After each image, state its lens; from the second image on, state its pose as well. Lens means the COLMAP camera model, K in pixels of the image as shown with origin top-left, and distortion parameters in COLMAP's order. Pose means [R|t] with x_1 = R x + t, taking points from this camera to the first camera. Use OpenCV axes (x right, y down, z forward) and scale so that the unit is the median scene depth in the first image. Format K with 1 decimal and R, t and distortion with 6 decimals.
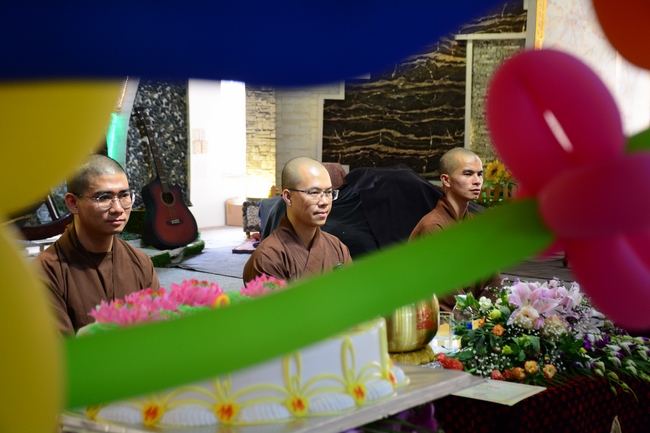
lens RADIAL K [[1112.2, 0, 325.4], [0, 1112.2, 216.7], [0, 0, 1]] dist [0.072119, 0.000000]
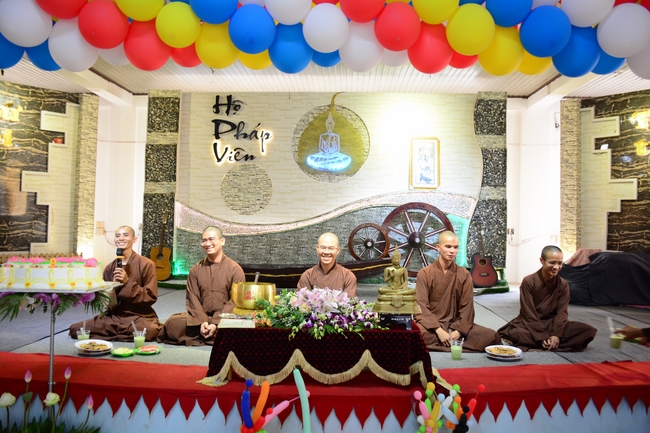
lens RADIAL K [[601.5, 0, 325.5], [0, 601.5, 214.9], [0, 0, 1]] dist [-0.075445, 0.000000]
pose [[0.641527, -0.004978, -0.767085, 0.479795], [-0.080082, 0.994080, -0.073425, -0.000272], [0.762909, 0.108533, 0.637330, 0.107786]]
